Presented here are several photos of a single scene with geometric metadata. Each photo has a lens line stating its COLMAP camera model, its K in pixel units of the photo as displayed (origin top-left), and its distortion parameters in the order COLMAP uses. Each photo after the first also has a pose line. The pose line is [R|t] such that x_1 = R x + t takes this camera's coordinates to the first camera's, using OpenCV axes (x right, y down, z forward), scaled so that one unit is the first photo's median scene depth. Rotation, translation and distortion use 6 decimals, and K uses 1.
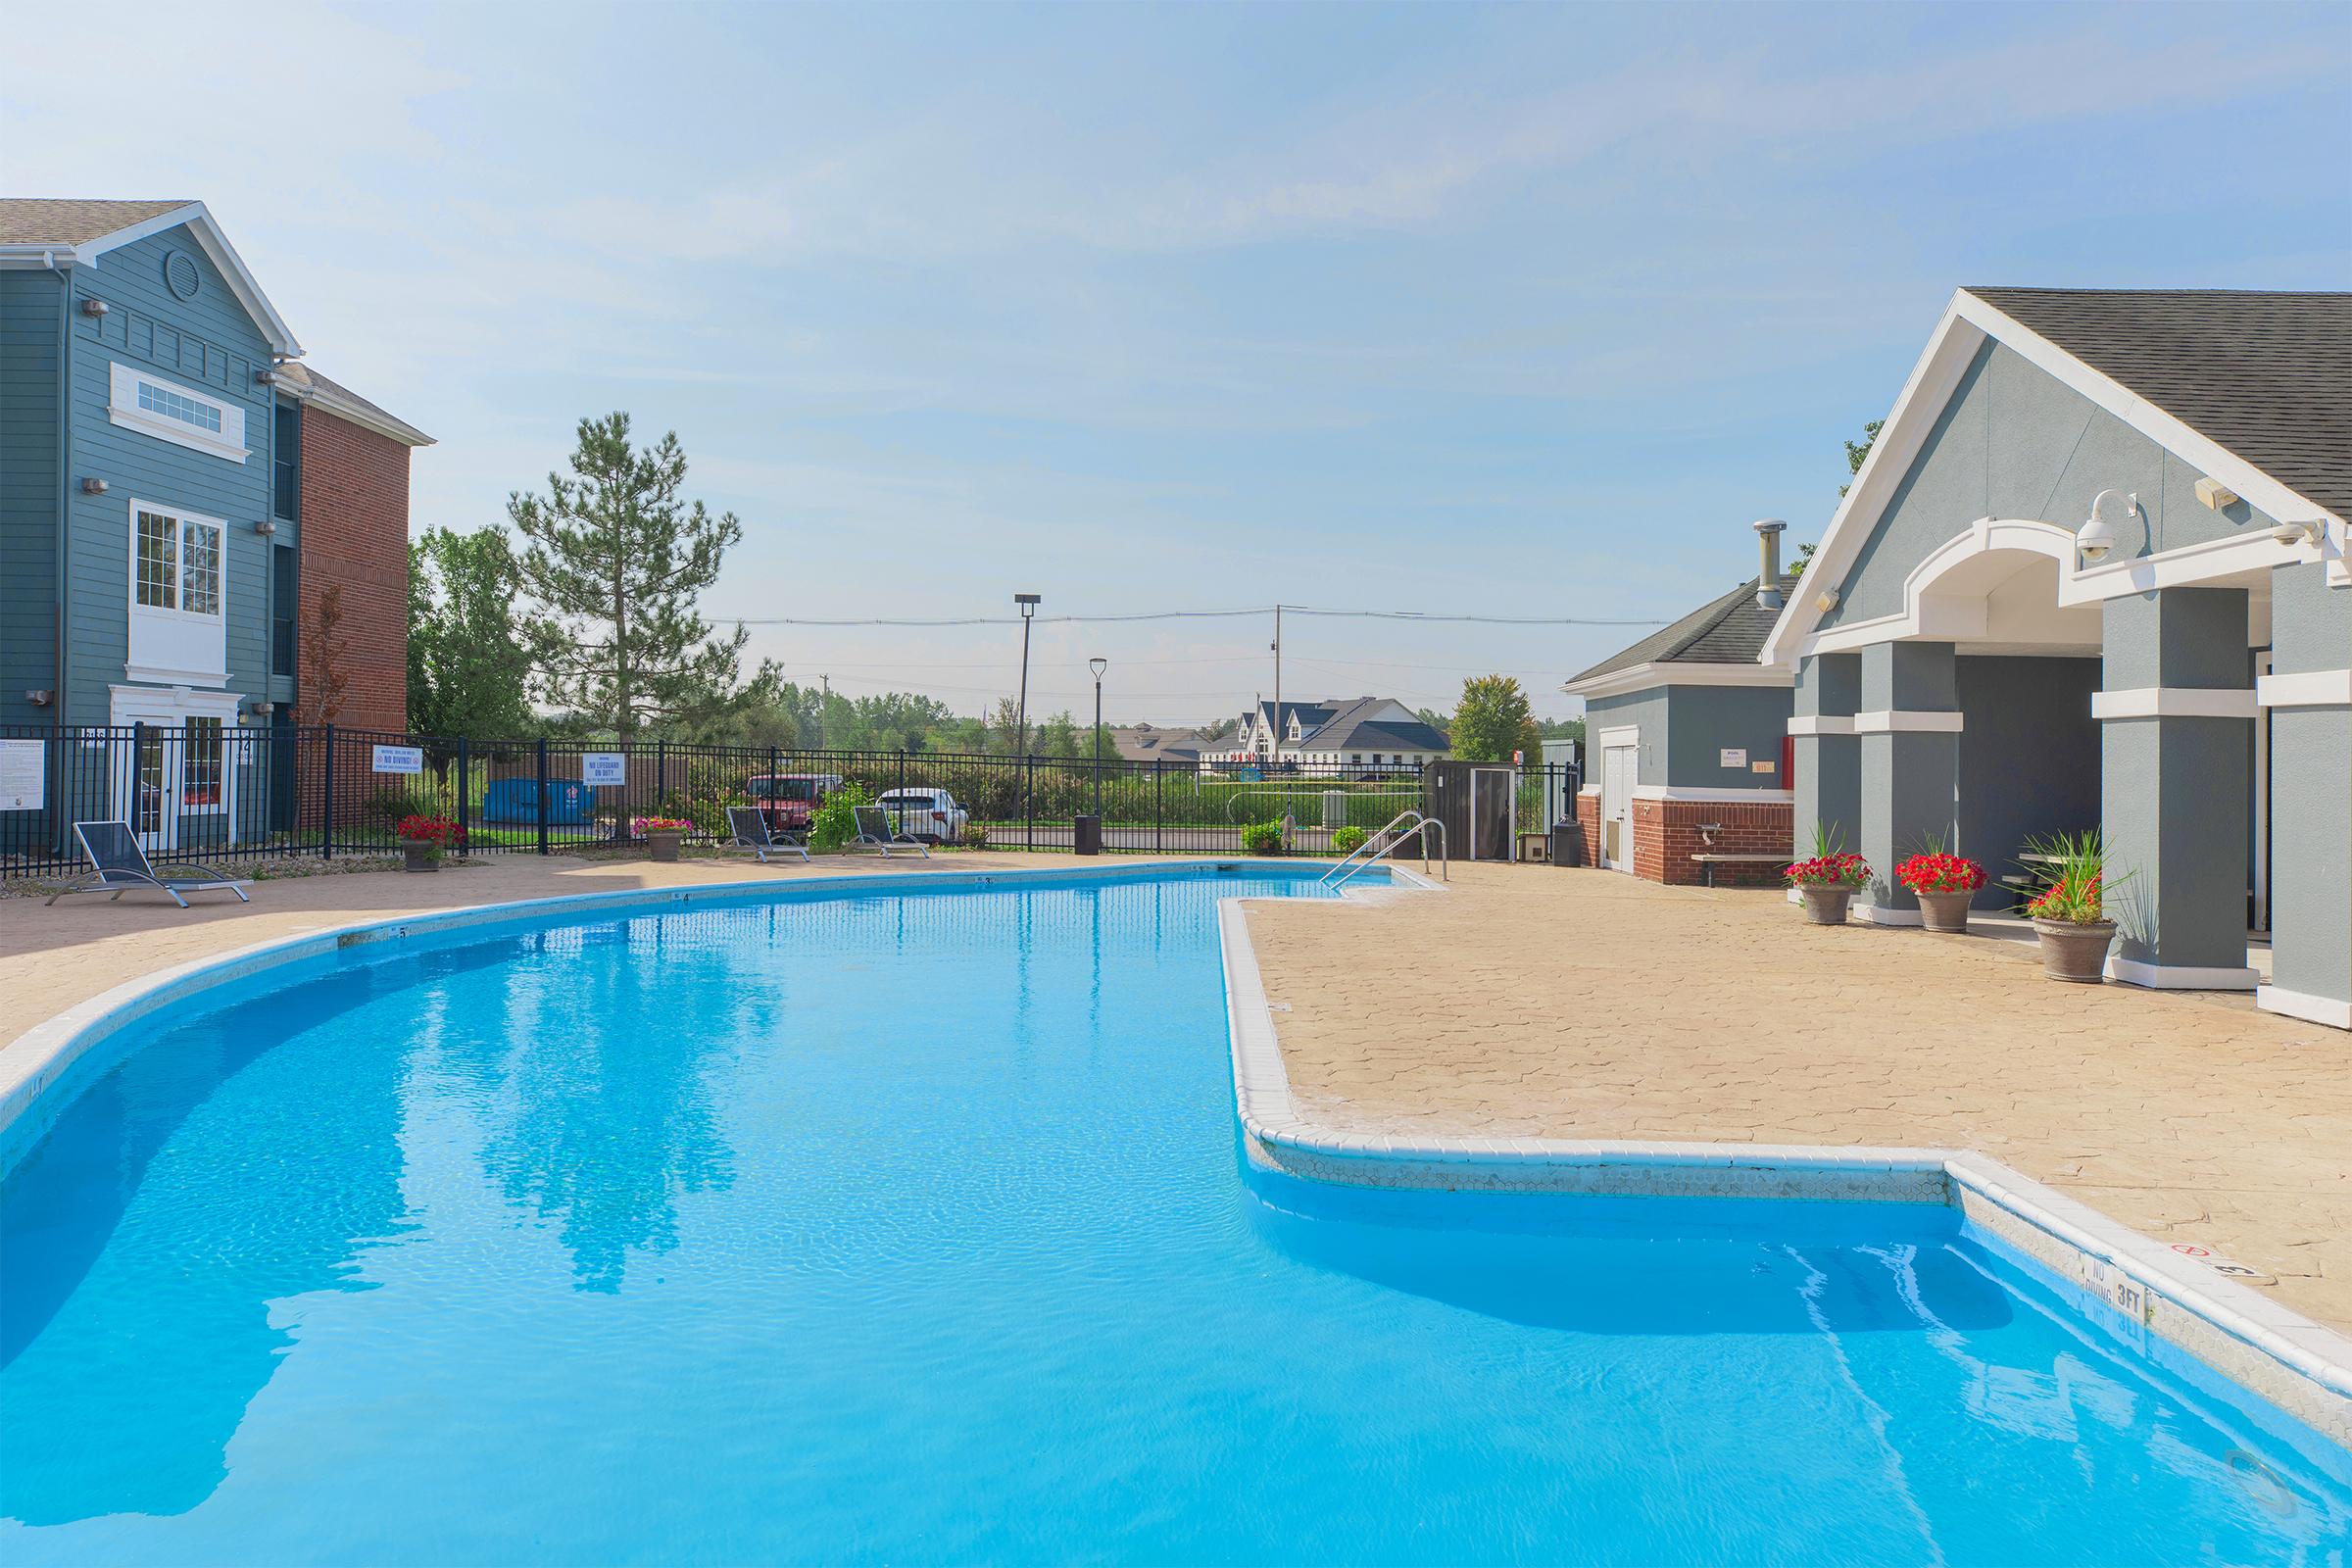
lens RADIAL K [[1379.7, 0, 1176.0], [0, 1379.7, 784.0], [0, 0, 1]] dist [-0.000521, 0.000026]
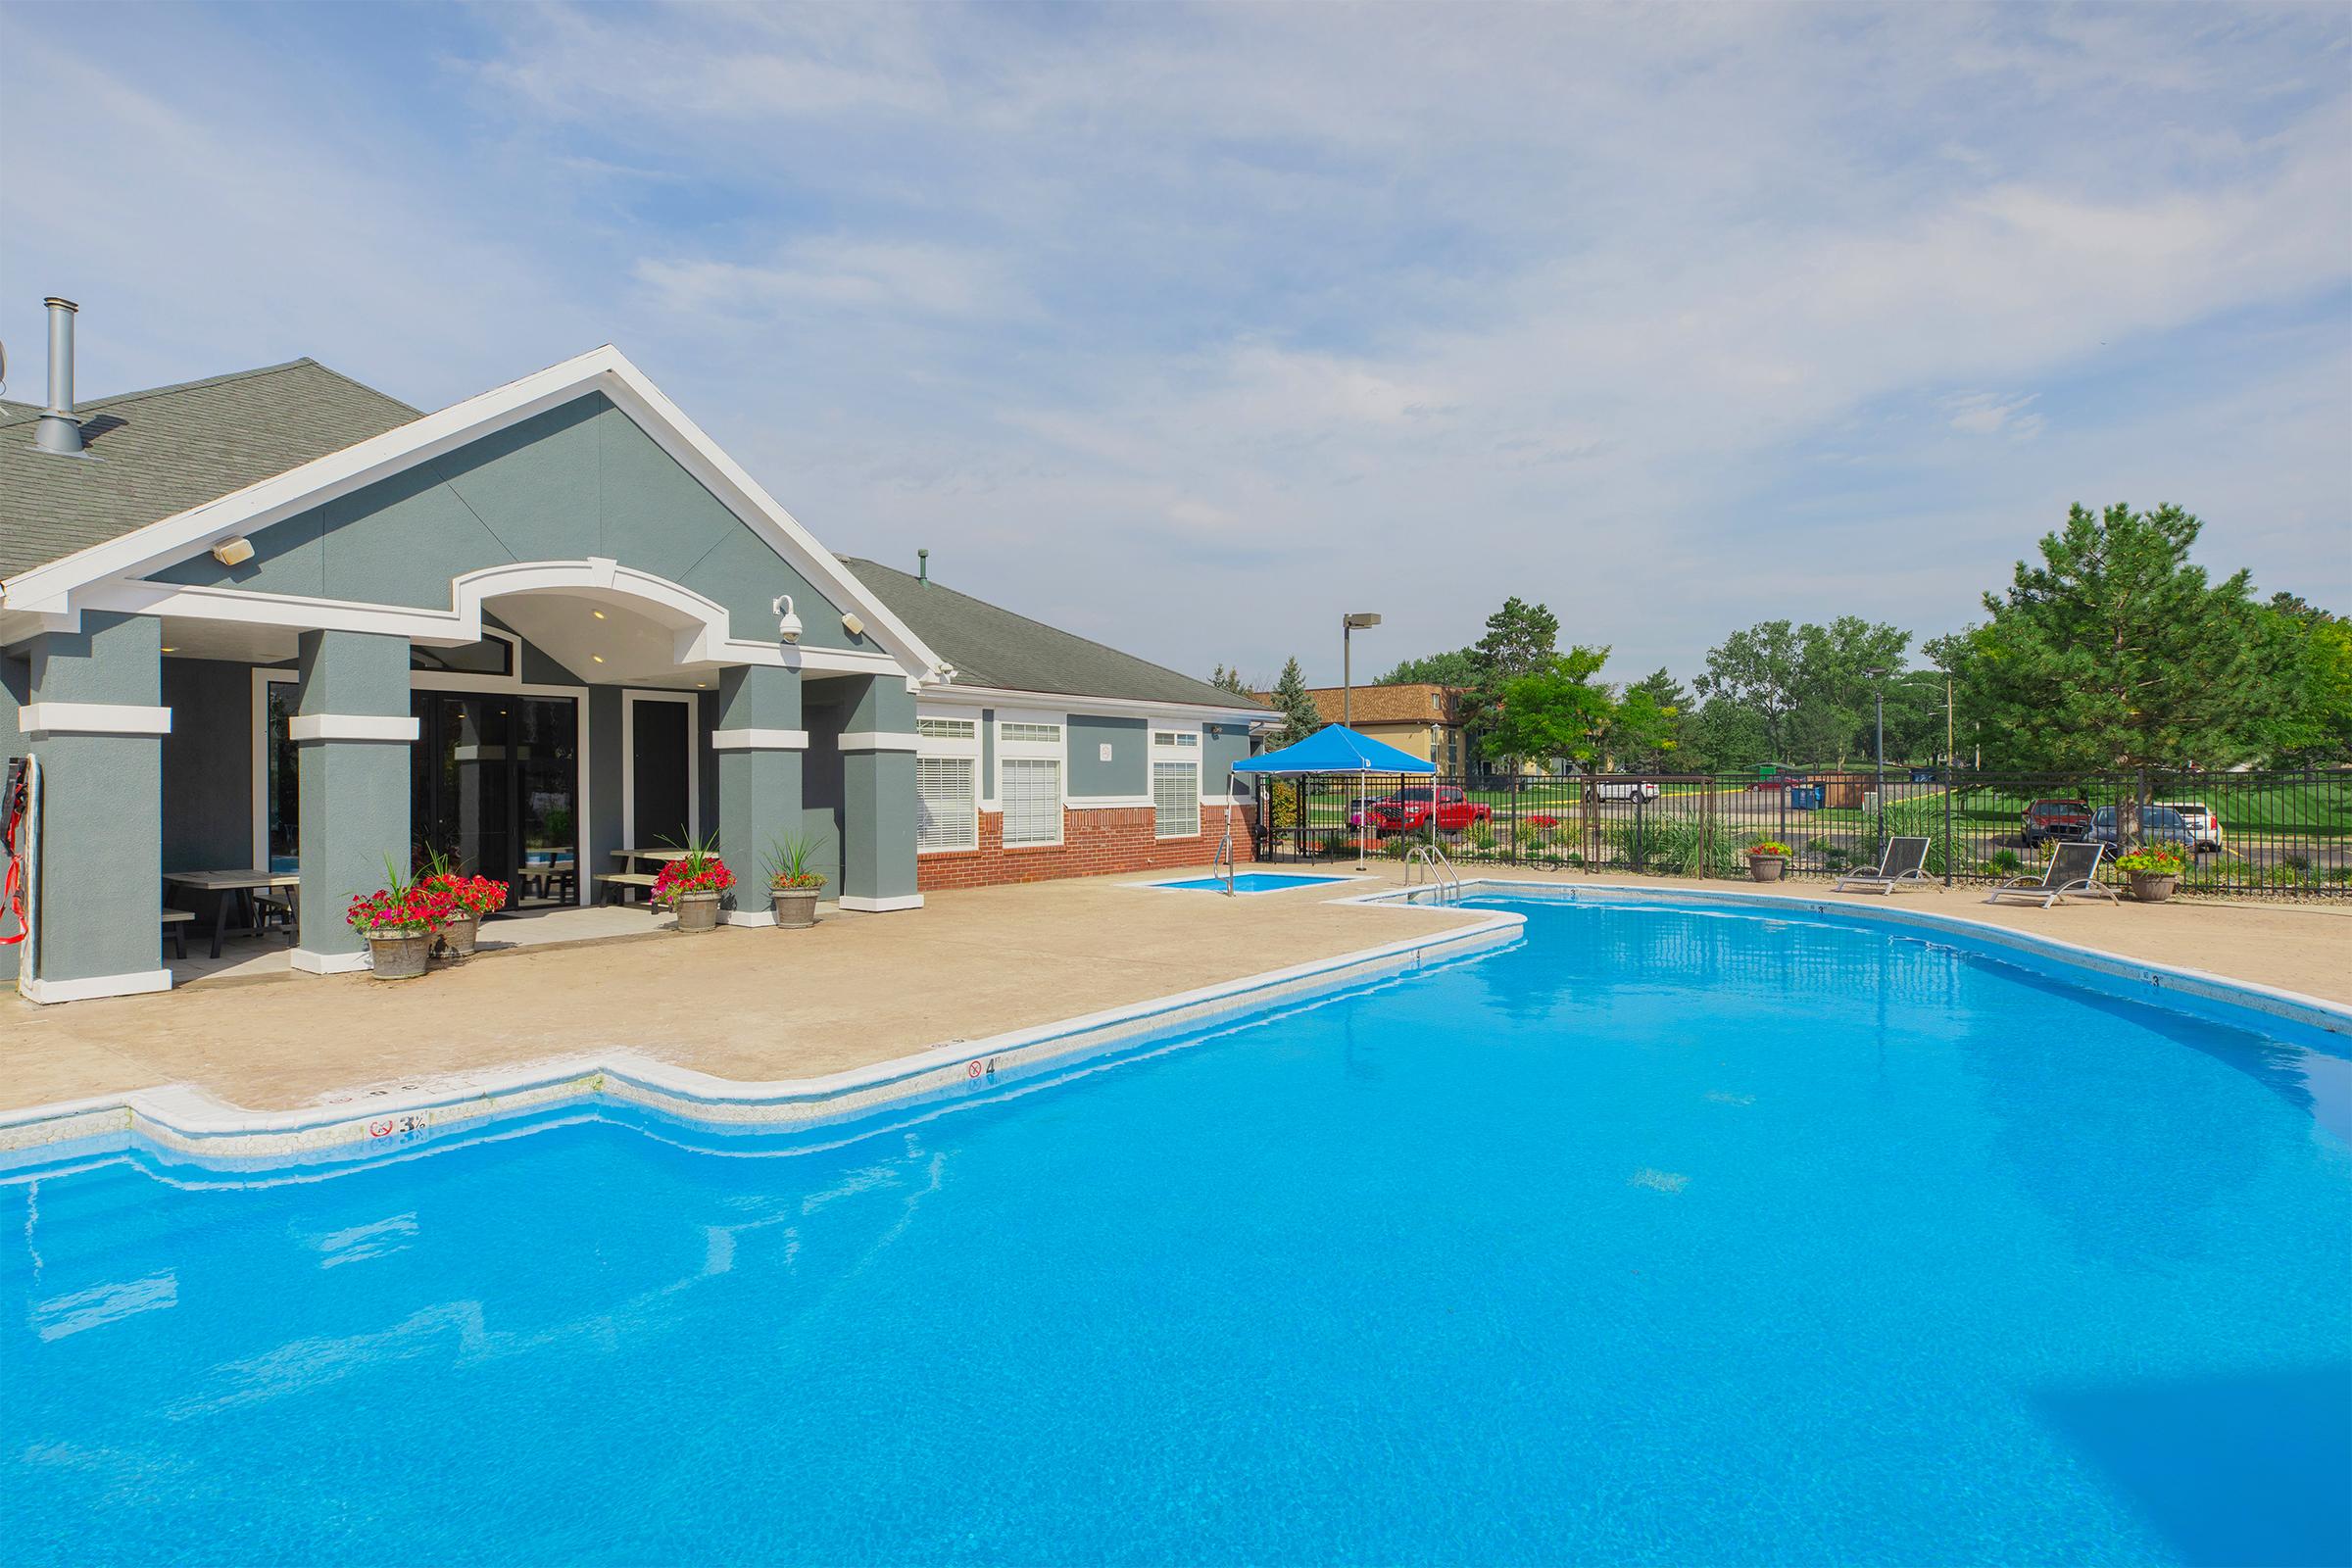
lens RADIAL K [[1226.2, 0, 1228.4], [0, 1226.2, 774.8], [0, 0, 1]] dist [-0.000885, -0.000507]
pose [[-0.828020, -0.005161, 0.560674, -0.326317], [0.001288, 0.999937, 0.011107, -0.023871], [-0.560696, 0.009919, -0.827962, 1.291697]]
